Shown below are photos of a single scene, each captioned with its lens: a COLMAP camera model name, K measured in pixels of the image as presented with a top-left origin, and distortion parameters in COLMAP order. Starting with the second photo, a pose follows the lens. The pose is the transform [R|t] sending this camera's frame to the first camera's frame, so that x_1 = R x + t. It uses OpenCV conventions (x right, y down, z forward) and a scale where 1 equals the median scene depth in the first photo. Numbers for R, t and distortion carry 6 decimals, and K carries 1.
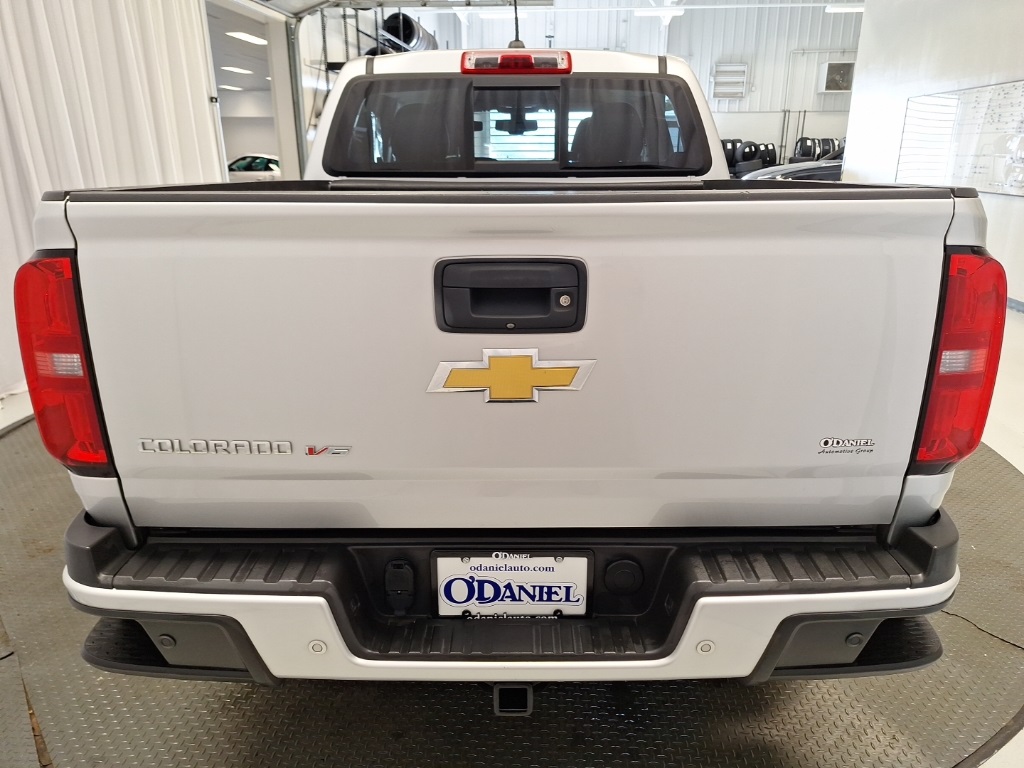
lens RADIAL K [[729.9, 0, 515.2], [0, 729.9, 387.7], [0, 0, 1]] dist [0.052315, -0.058016]
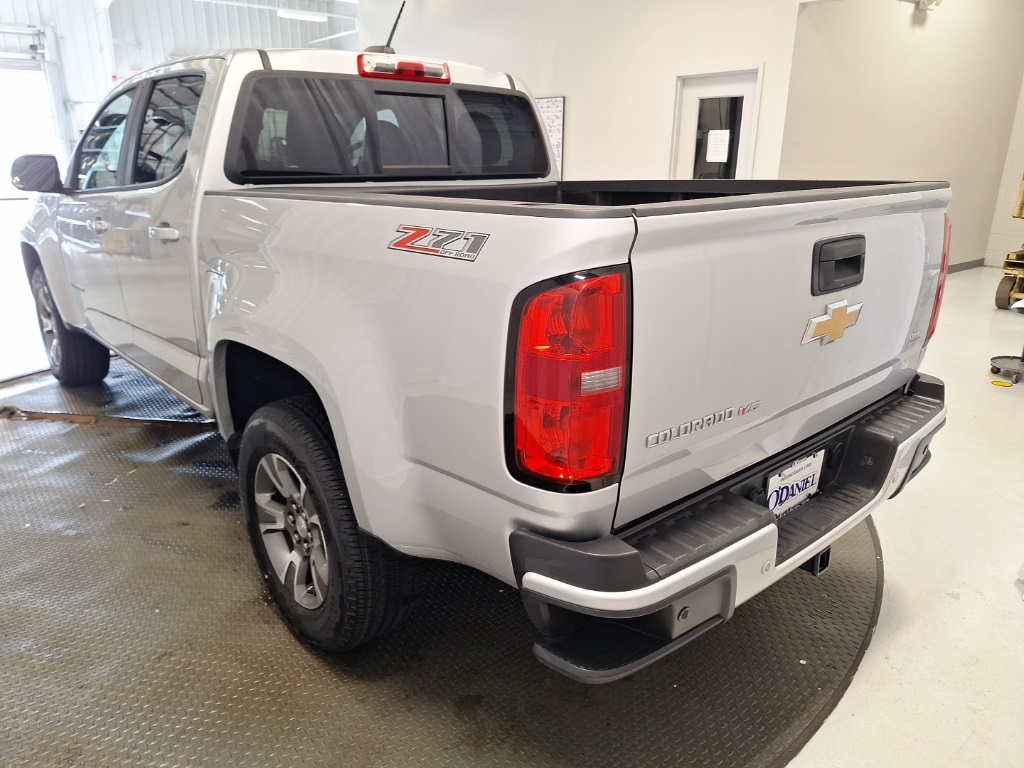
lens RADIAL K [[729.9, 0, 516.4], [0, 729.9, 387.3], [0, 0, 1]] dist [0.052315, -0.058016]
pose [[0.740324, -0.200832, 0.641550, -1.199482], [0.198448, 0.977092, 0.076869, -0.108540], [-0.642292, 0.070406, 0.763220, 0.282370]]
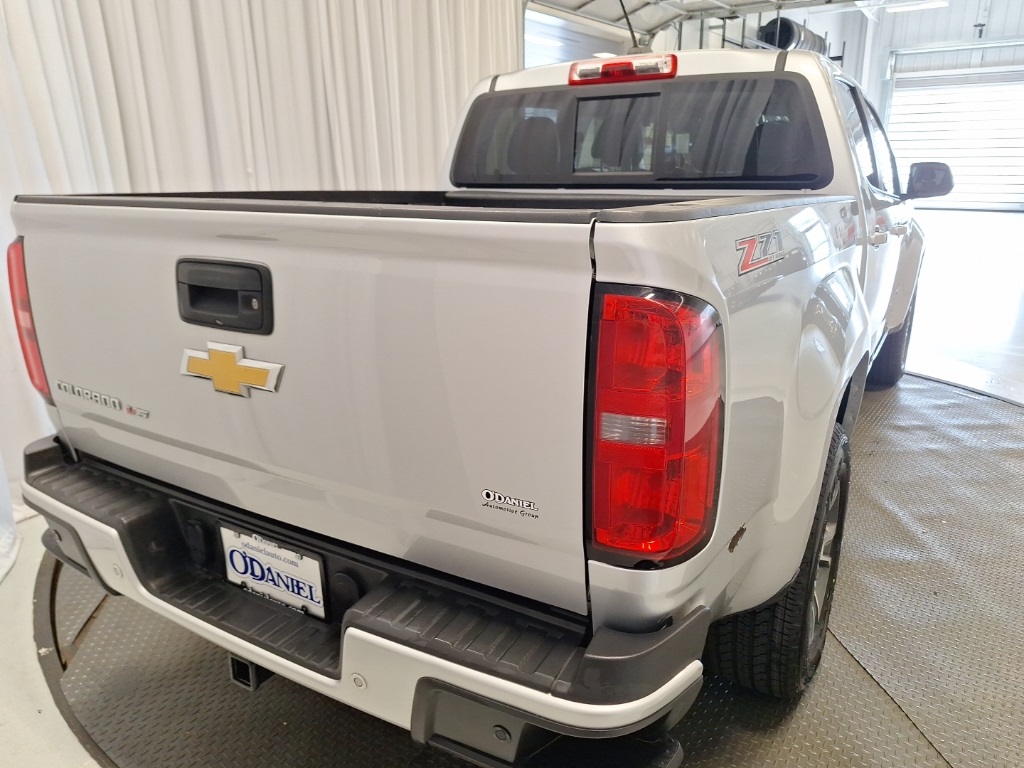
lens RADIAL K [[729.9, 0, 504.7], [0, 729.9, 377.5], [0, 0, 1]] dist [0.052315, -0.058016]
pose [[0.855380, 0.137219, -0.499496, 0.771023], [-0.149793, 0.988603, 0.015065, -0.071697], [0.495870, 0.061935, 0.866185, 0.225240]]
